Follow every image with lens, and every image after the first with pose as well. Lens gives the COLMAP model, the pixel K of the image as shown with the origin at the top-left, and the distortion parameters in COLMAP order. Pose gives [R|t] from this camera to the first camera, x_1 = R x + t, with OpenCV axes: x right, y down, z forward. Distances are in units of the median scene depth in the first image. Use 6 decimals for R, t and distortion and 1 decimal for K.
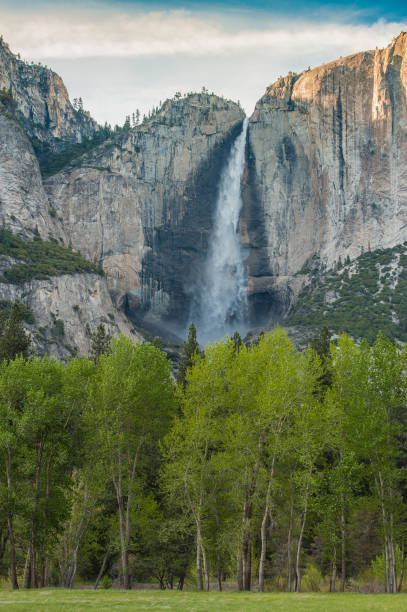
lens RADIAL K [[1268.6, 0, 225.7], [0, 1268.6, 306.5], [0, 0, 1]] dist [0.055526, 0.058658]
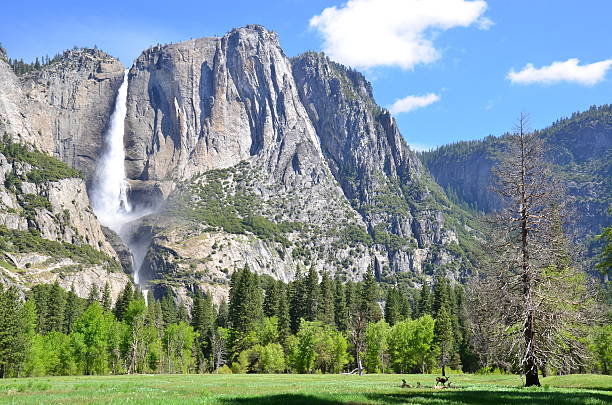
lens RADIAL K [[887.3, 0, 306.0], [0, 887.3, 202.5], [0, 0, 1]] dist [0.179171, 0.059287]
pose [[0.935589, 0.065511, 0.346960, -0.154001], [-0.069913, 0.997553, 0.000173, -0.011376], [-0.346100, -0.024419, 0.937880, -0.060761]]
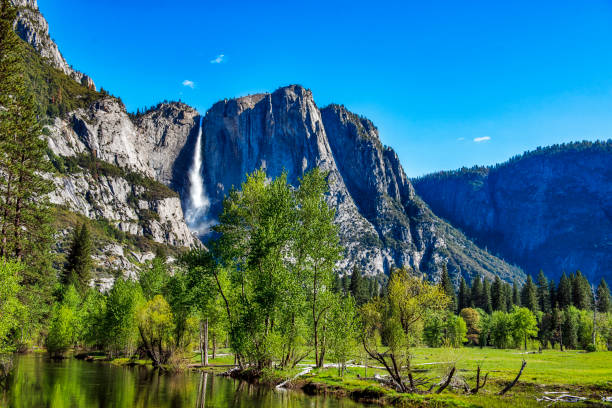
lens RADIAL K [[663.9, 0, 306.0], [0, 663.9, 204.0], [0, 0, 1]] dist [0.096661, 0.001130]
pose [[0.938840, 0.081174, 0.334650, -0.187799], [-0.081181, 0.996601, -0.013992, -0.011958], [-0.334648, -0.014031, 0.942239, -0.059688]]
